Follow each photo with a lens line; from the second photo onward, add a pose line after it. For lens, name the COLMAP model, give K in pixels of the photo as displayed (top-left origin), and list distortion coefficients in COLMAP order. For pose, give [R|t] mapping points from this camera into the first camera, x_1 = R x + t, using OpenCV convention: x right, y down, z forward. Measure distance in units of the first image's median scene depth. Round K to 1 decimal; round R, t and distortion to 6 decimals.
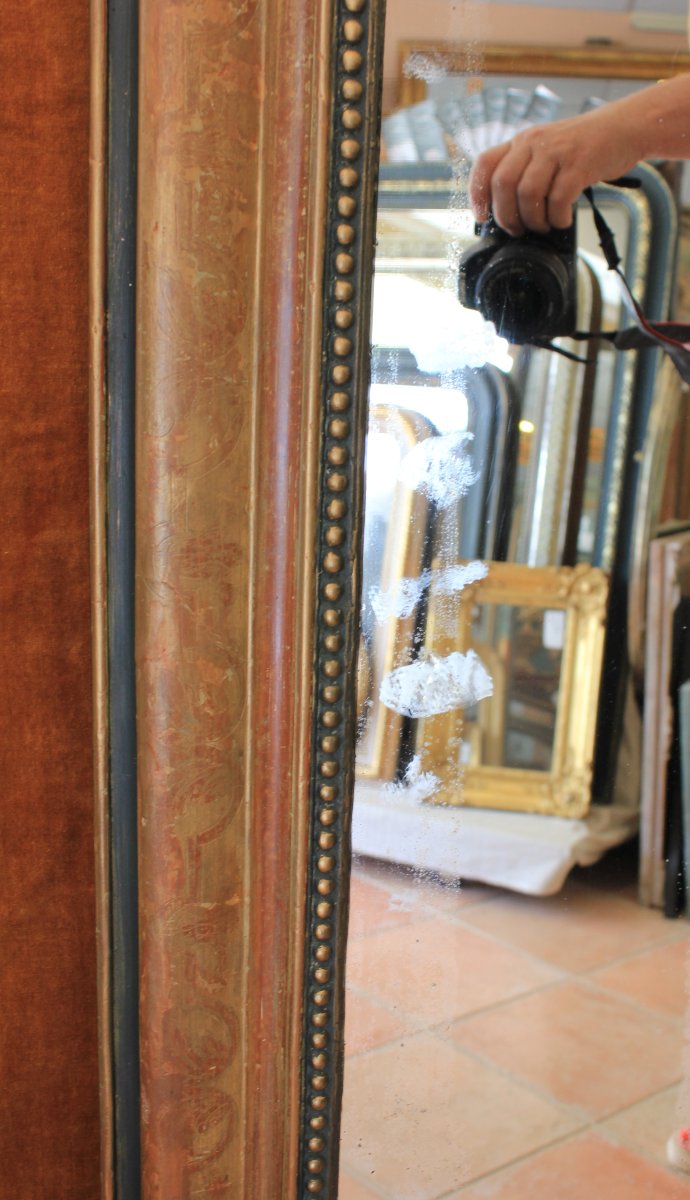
lens RADIAL K [[1249.9, 0, 346.9], [0, 1249.9, 599.3], [0, 0, 1]] dist [-0.103114, 0.000000]
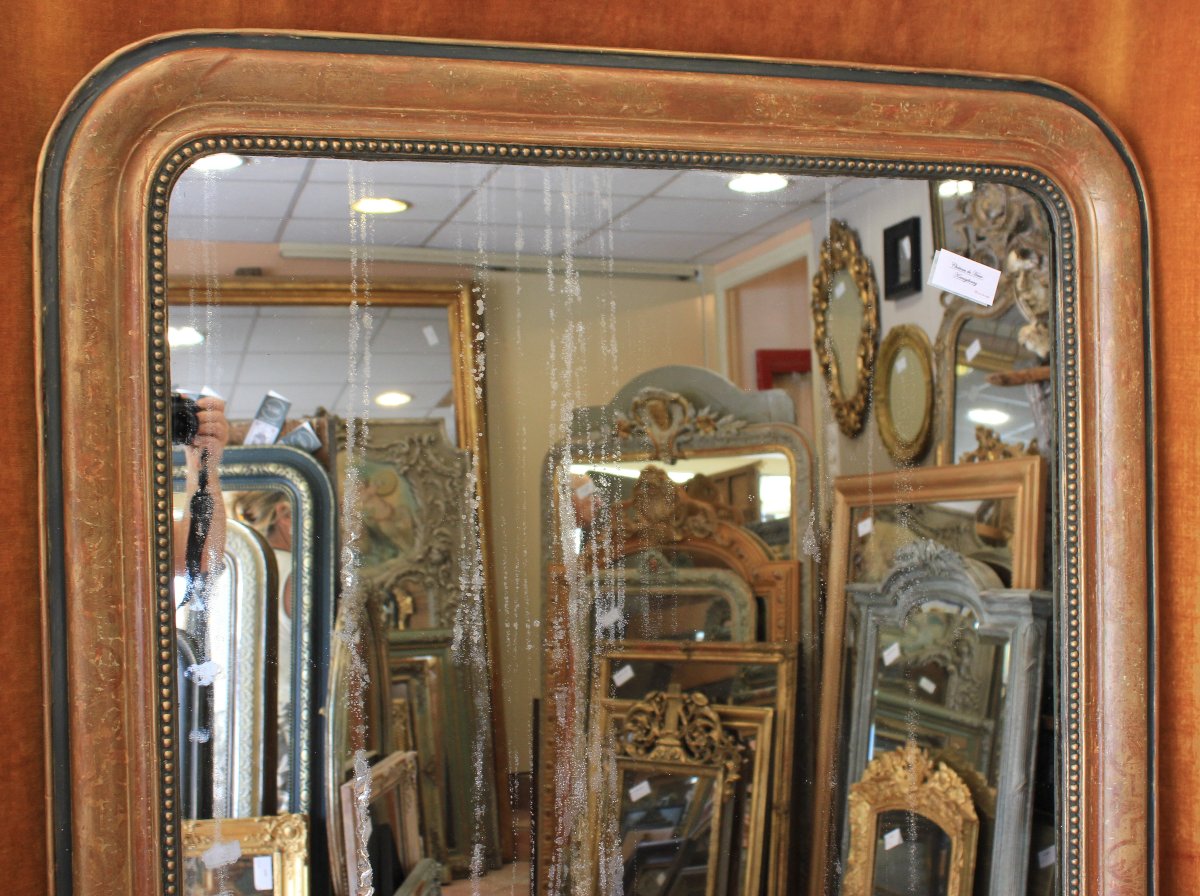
lens RADIAL K [[1427.6, 0, 595.3], [0, 1427.6, 451.6], [0, 0, 1]] dist [-0.059877, 0.000000]
pose [[0.911012, -0.056364, 0.408509, -0.059388], [0.143476, 0.972047, -0.185848, -0.067806], [-0.386615, 0.227921, 0.893633, -0.334333]]
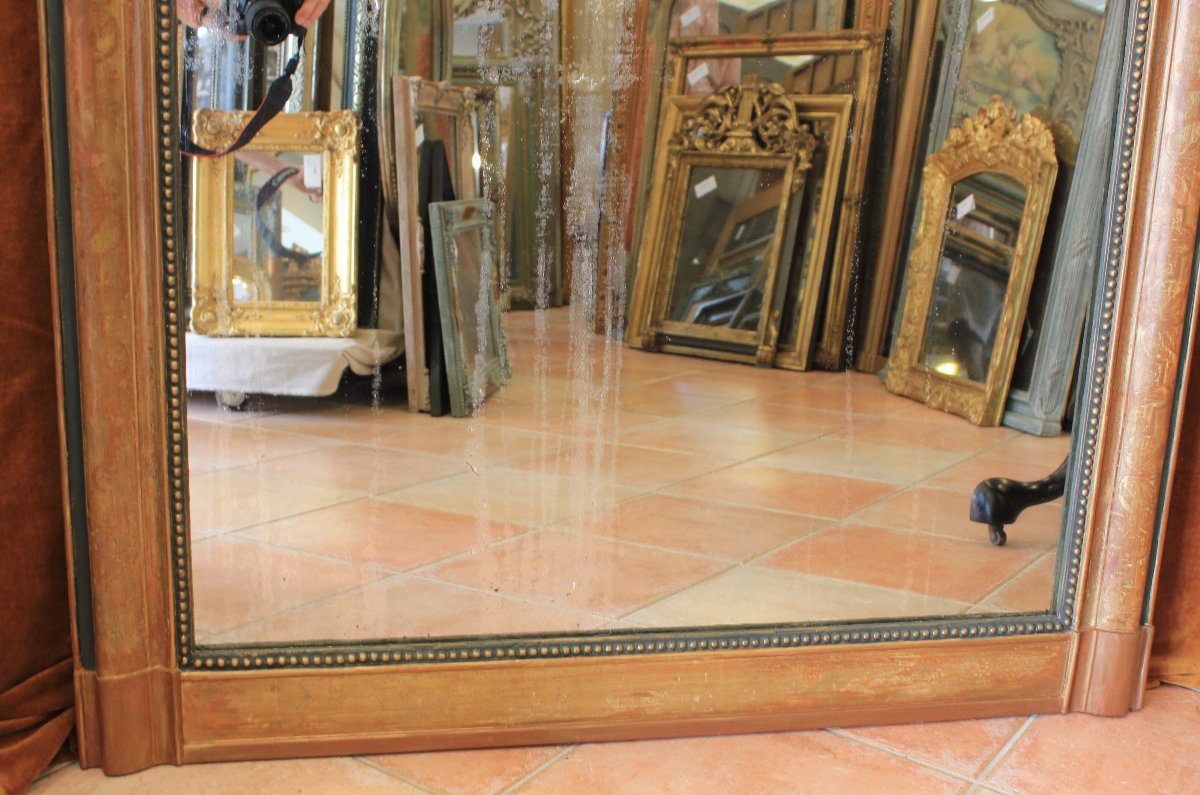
lens RADIAL K [[1450.2, 0, 569.2], [0, 1450.2, 432.4], [0, 0, 1]] dist [-0.072348, 0.000000]
pose [[0.944517, -0.086928, 0.316752, -0.041551], [0.073639, 0.995838, 0.053711, 0.213099], [-0.320103, -0.027405, 0.946986, -0.278501]]
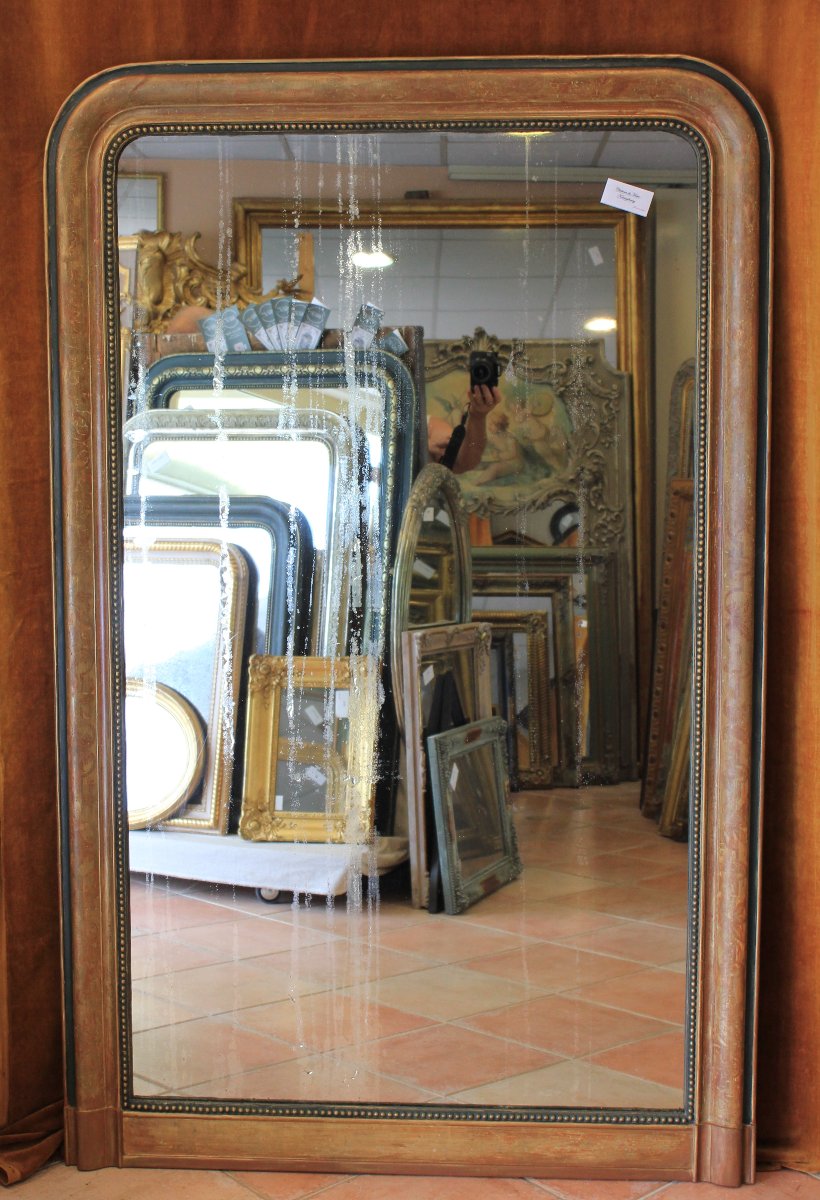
lens RADIAL K [[1705.9, 0, 389.3], [0, 1705.9, 577.3], [0, 0, 1]] dist [-0.027658, 0.000000]
pose [[0.995641, -0.046739, 0.080706, 0.082968], [0.056417, 0.990908, -0.122144, 0.122239], [-0.074264, 0.126165, 0.989226, -0.869482]]
